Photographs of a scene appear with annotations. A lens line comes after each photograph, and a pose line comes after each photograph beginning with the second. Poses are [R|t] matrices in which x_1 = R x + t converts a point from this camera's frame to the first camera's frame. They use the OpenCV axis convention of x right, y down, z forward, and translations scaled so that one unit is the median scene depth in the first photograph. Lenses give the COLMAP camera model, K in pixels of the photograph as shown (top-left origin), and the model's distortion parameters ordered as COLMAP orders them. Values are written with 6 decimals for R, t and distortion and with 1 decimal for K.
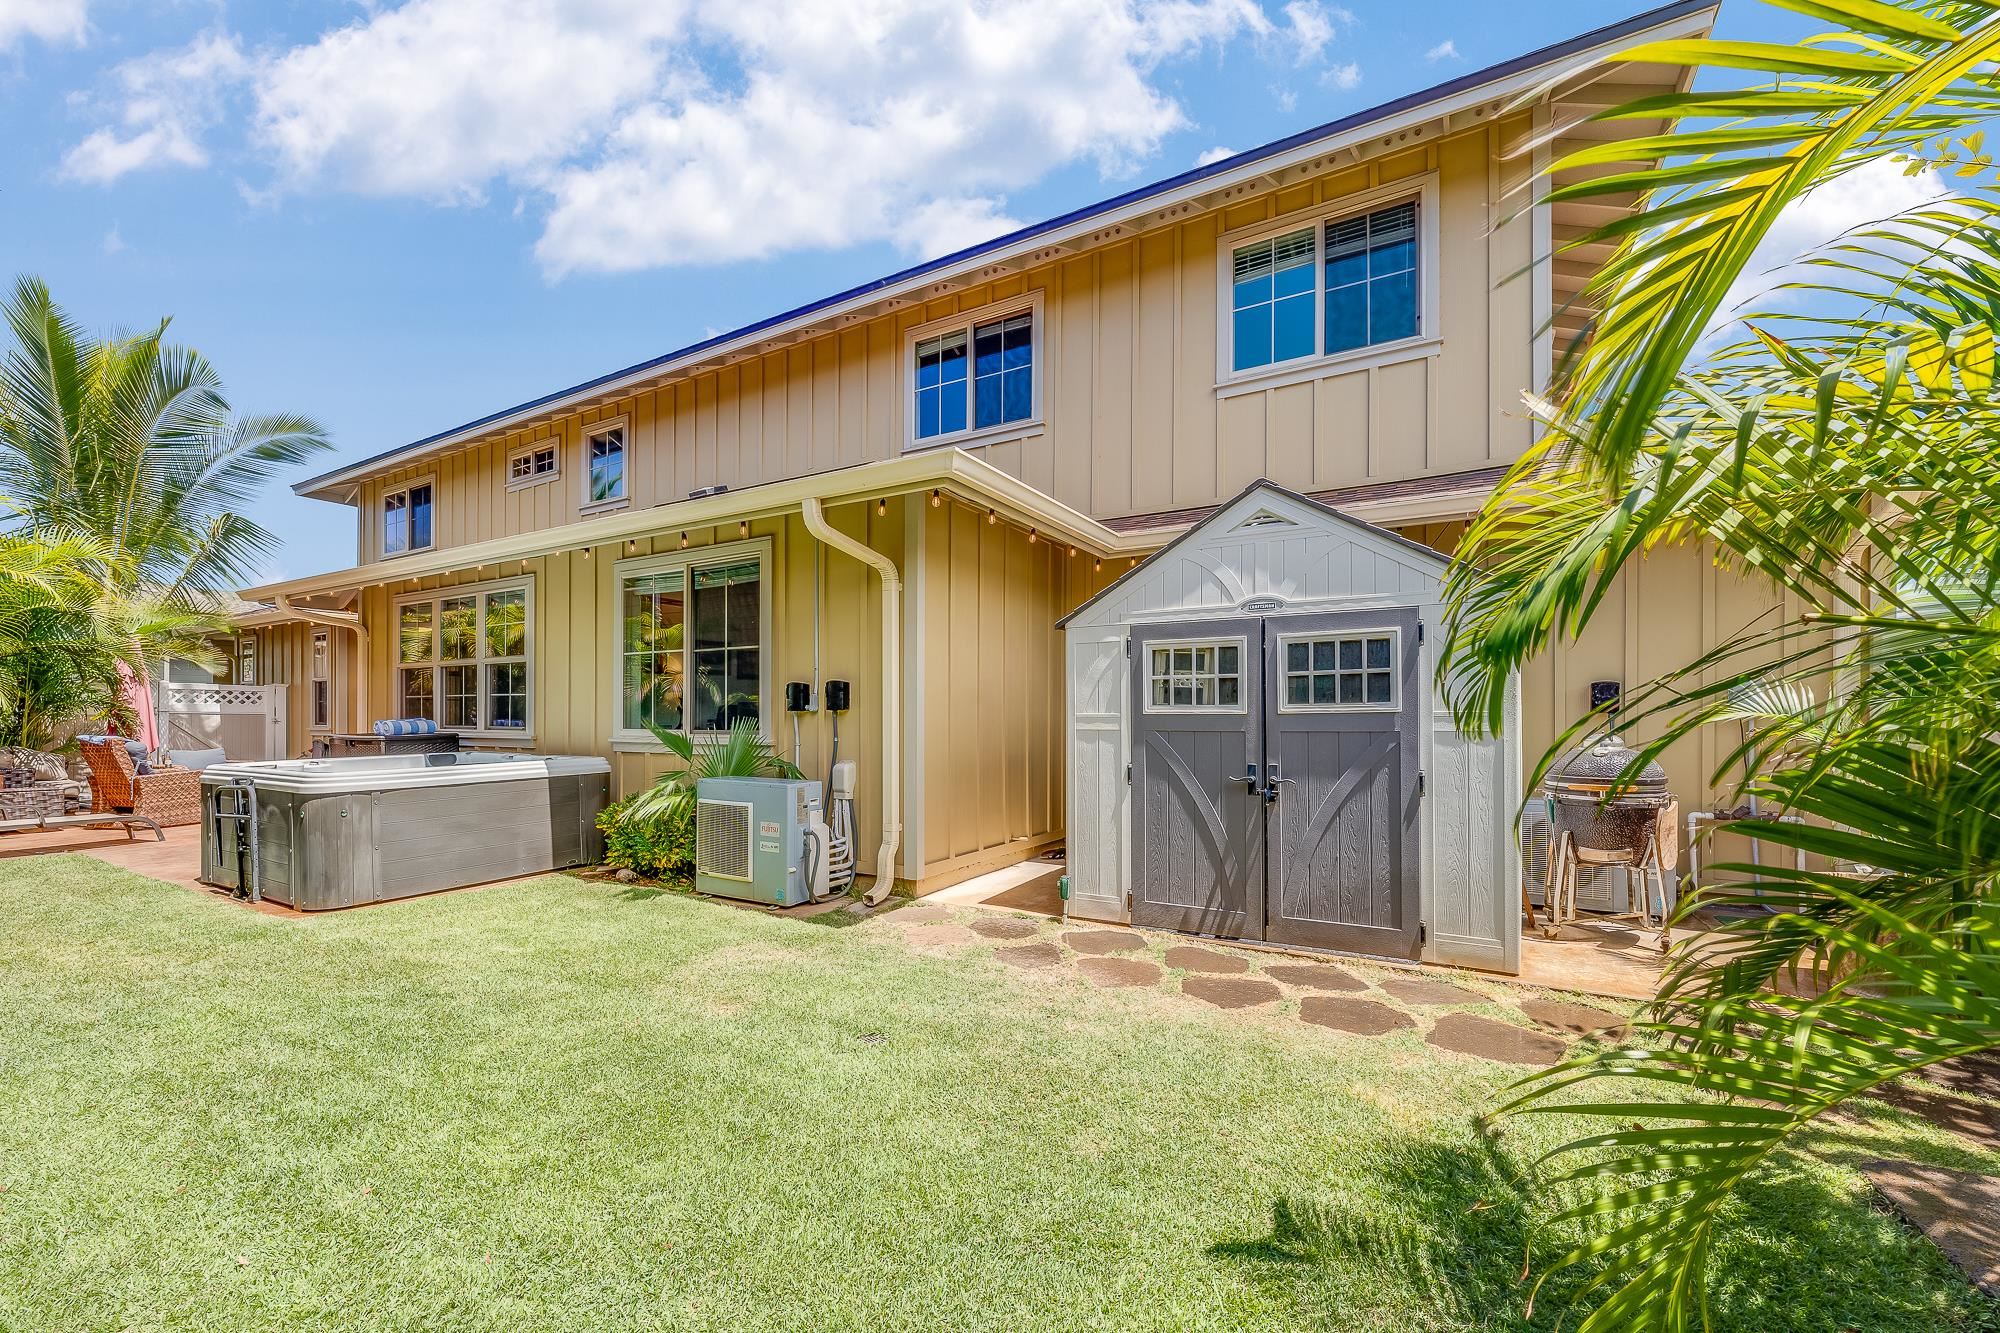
lens RADIAL K [[785.4, 0, 1003.3], [0, 785.4, 711.9], [0, 0, 1]] dist [-0.000146, -0.002801]
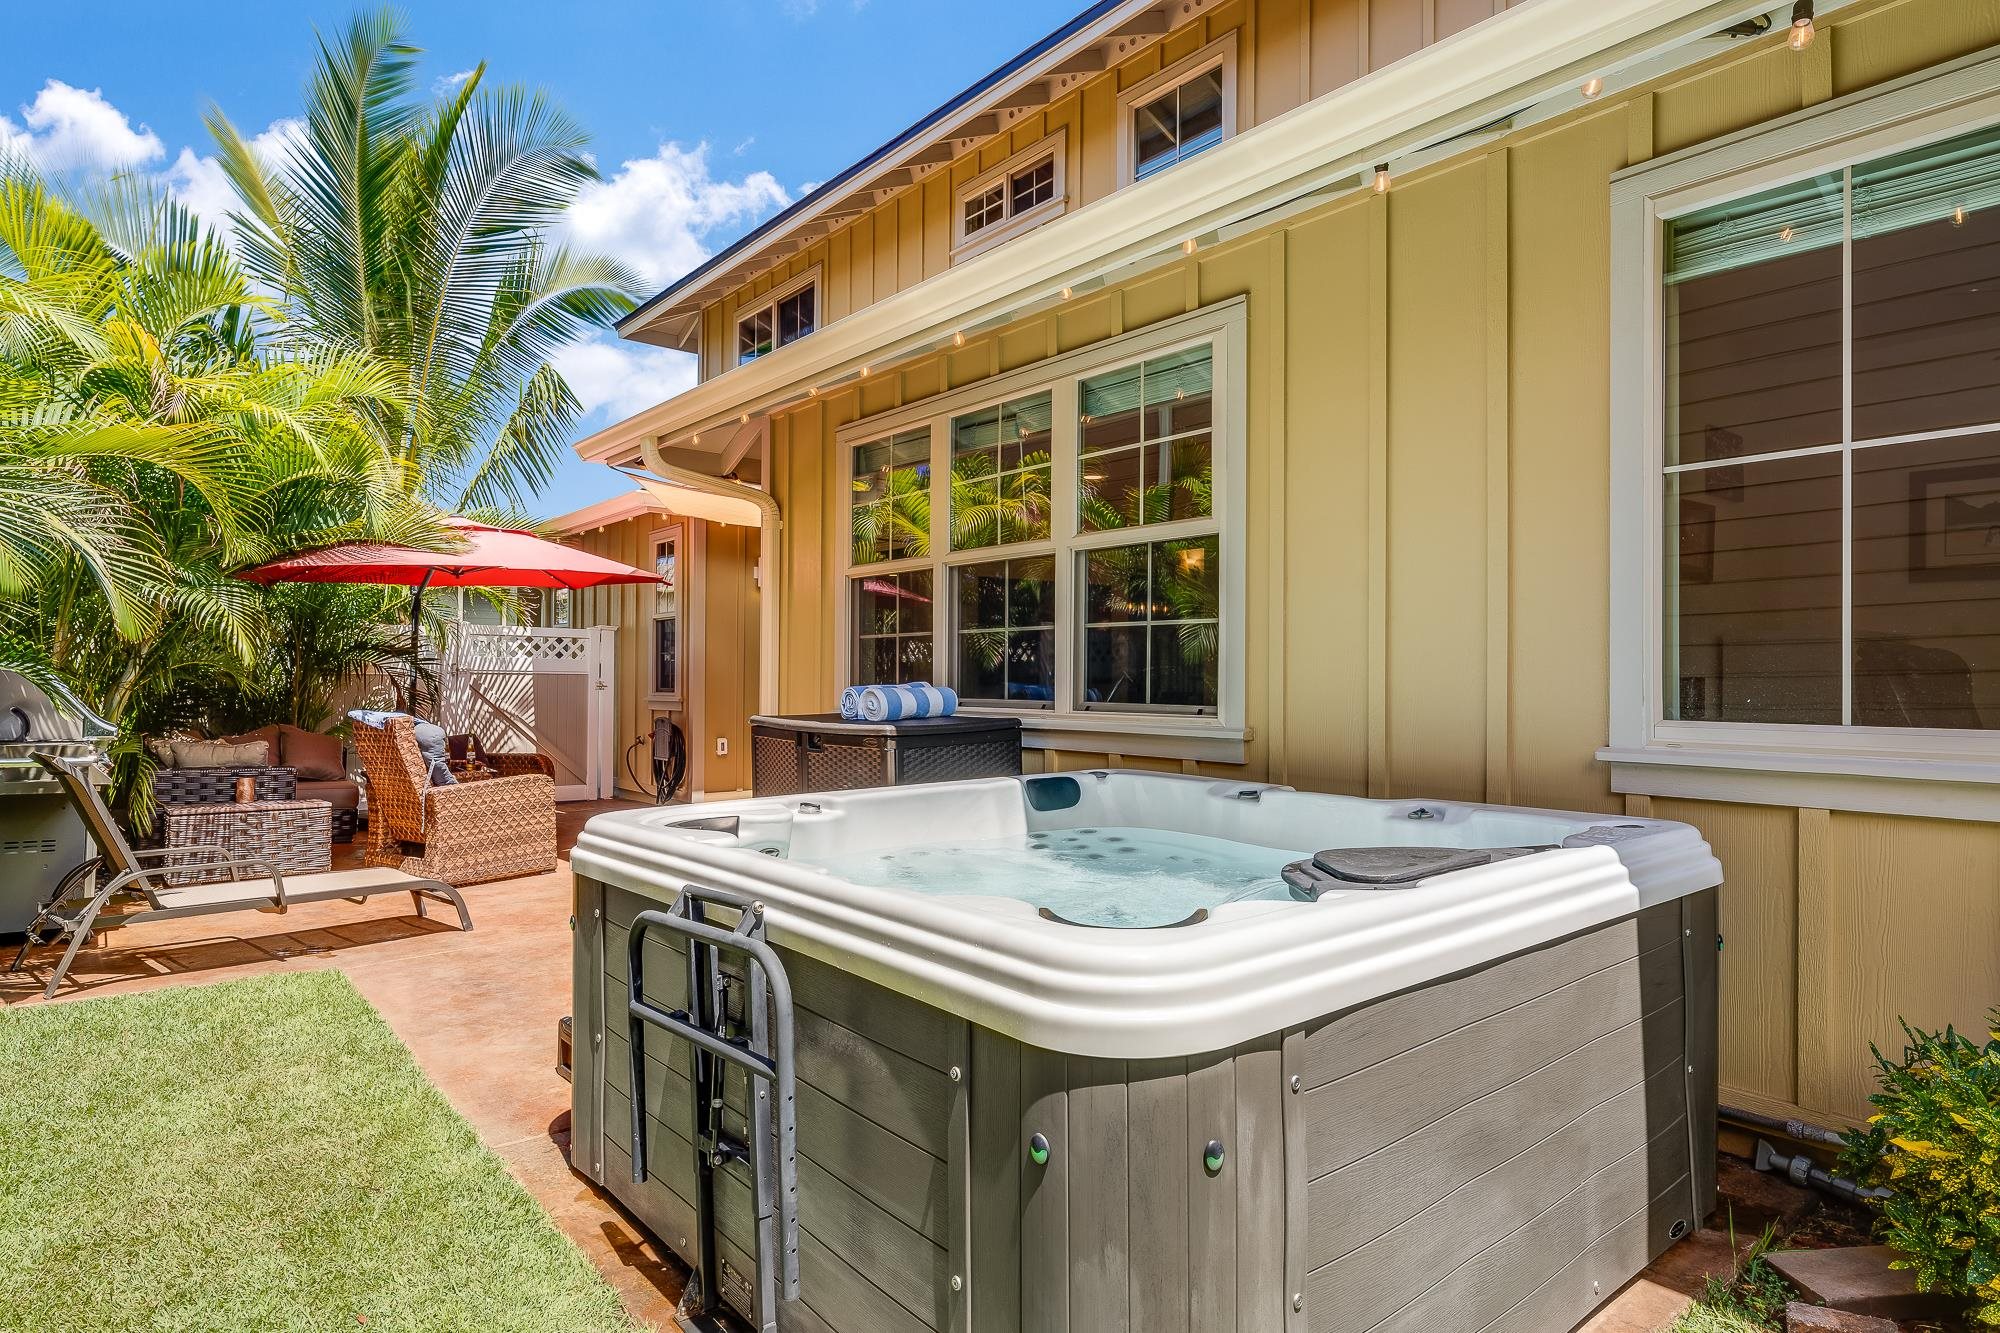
lens RADIAL K [[1115.6, 0, 1000.0], [0, 1115.6, 666.5], [0, 0, 1]] dist [-0.001030, -0.000211]
pose [[0.934218, 0.000618, -0.356702, -0.463965], [-0.003765, 0.999960, -0.008127, 0.003901], [0.356683, 0.008935, 0.934183, 0.418287]]
